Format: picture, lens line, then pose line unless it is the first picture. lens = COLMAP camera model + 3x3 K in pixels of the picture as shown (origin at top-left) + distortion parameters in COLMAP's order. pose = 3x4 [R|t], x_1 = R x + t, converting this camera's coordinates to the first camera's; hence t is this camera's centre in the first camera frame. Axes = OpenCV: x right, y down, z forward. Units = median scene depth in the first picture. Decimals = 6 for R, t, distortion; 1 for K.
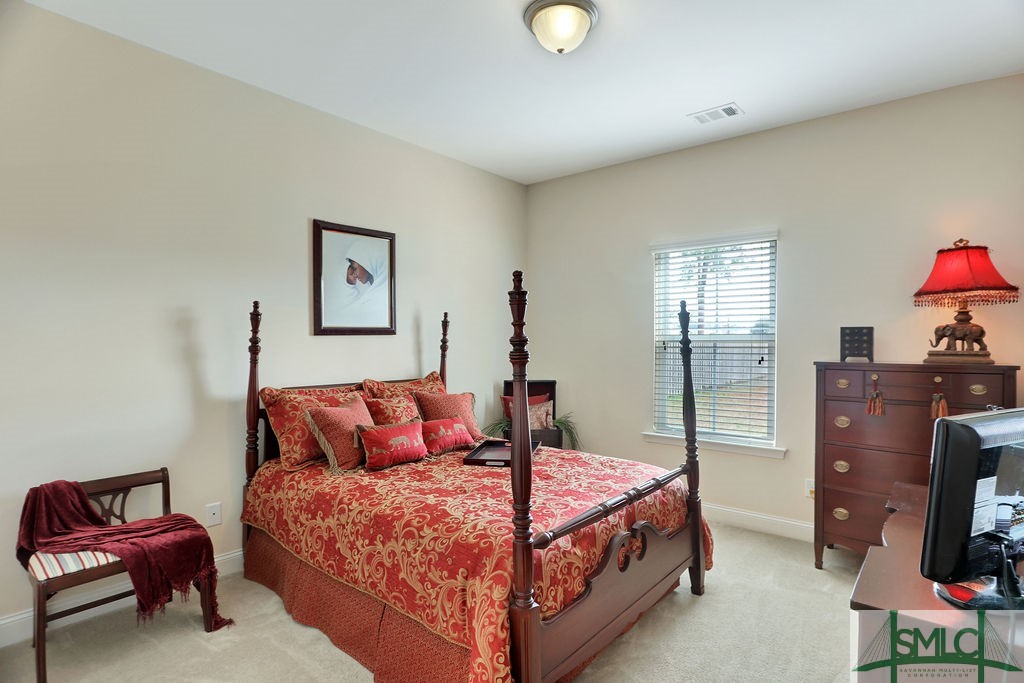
lens RADIAL K [[523.6, 0, 519.5], [0, 523.6, 341.5], [0, 0, 1]] dist [-0.037511, 0.014152]
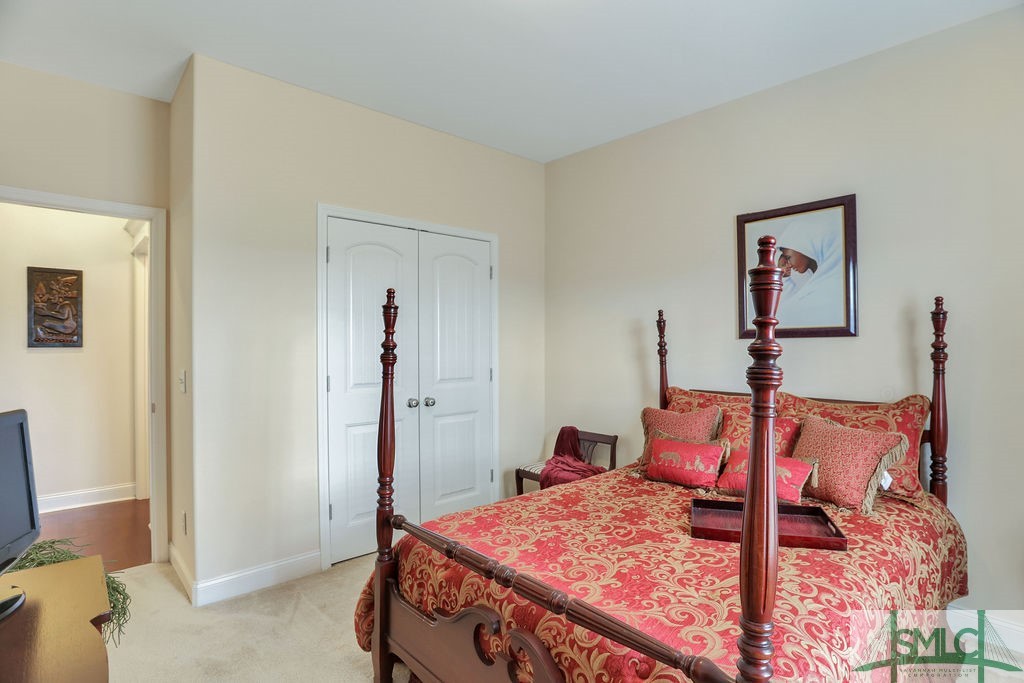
lens RADIAL K [[523.6, 0, 520.4], [0, 523.6, 343.4], [0, 0, 1]] dist [-0.037511, 0.014152]
pose [[-0.146533, -0.001587, -0.989204, 0.638976], [-0.004159, 0.999991, -0.000988, -0.002119], [0.989197, 0.003969, -0.146538, 0.812251]]
